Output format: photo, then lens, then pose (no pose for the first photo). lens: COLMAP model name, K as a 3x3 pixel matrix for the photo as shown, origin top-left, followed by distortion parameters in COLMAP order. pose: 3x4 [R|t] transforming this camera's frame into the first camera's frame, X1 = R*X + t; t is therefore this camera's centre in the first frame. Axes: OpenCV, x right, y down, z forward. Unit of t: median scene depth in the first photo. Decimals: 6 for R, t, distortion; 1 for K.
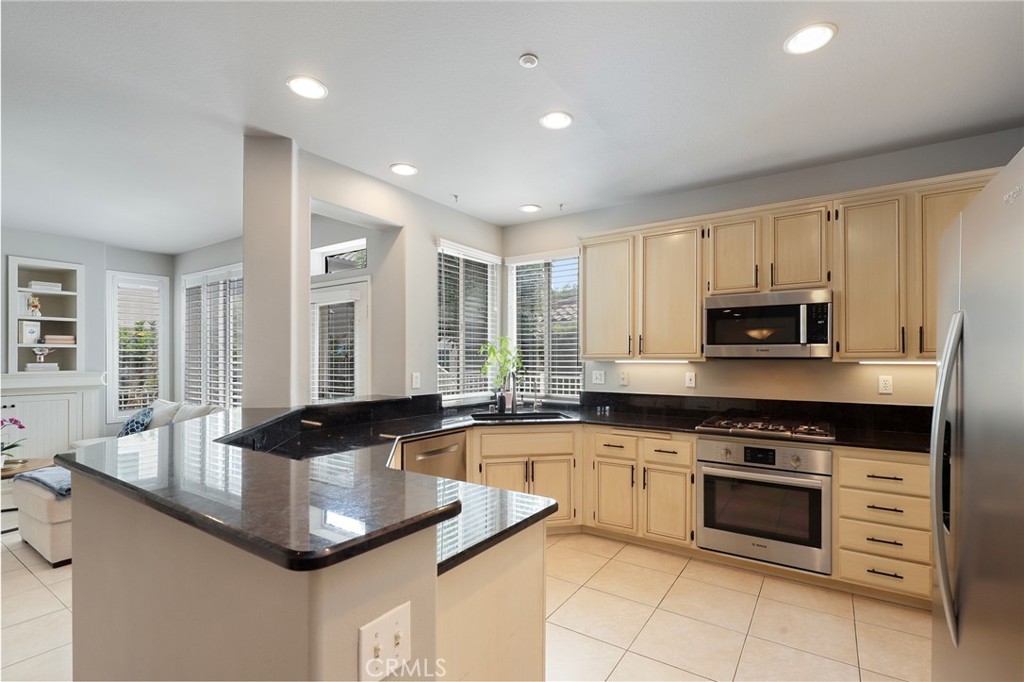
lens RADIAL K [[468.0, 0, 517.5], [0, 468.0, 359.5], [0, 0, 1]] dist [0.002357, -0.001181]
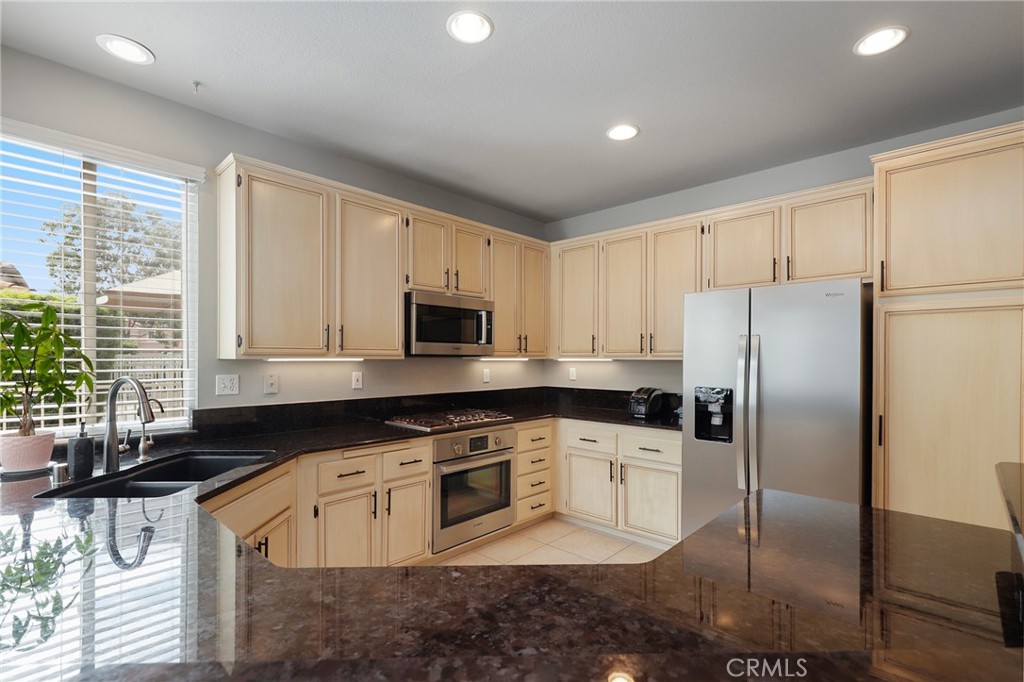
lens RADIAL K [[468.0, 0, 512.1], [0, 468.0, 357.0], [0, 0, 1]] dist [0.002357, -0.001181]
pose [[0.163494, 0.001096, 0.986544, -0.521472], [-0.002386, 0.999997, -0.000715, 0.000464], [-0.986541, -0.002237, 0.163496, 0.685740]]
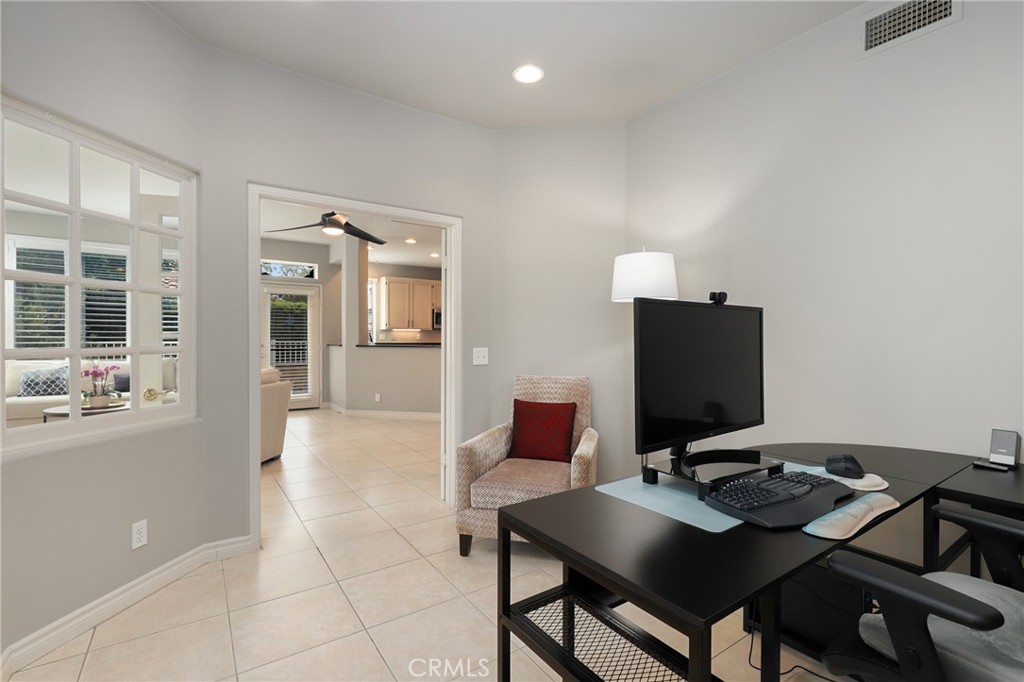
lens RADIAL K [[468.0, 0, 512.4], [0, 468.0, 336.5], [0, 0, 1]] dist [0.002357, -0.001181]
pose [[0.367457, 0.001618, 0.930039, -2.332122], [-0.000862, 0.999999, -0.001399, 0.053360], [-0.930040, -0.000288, 0.367457, -0.599931]]
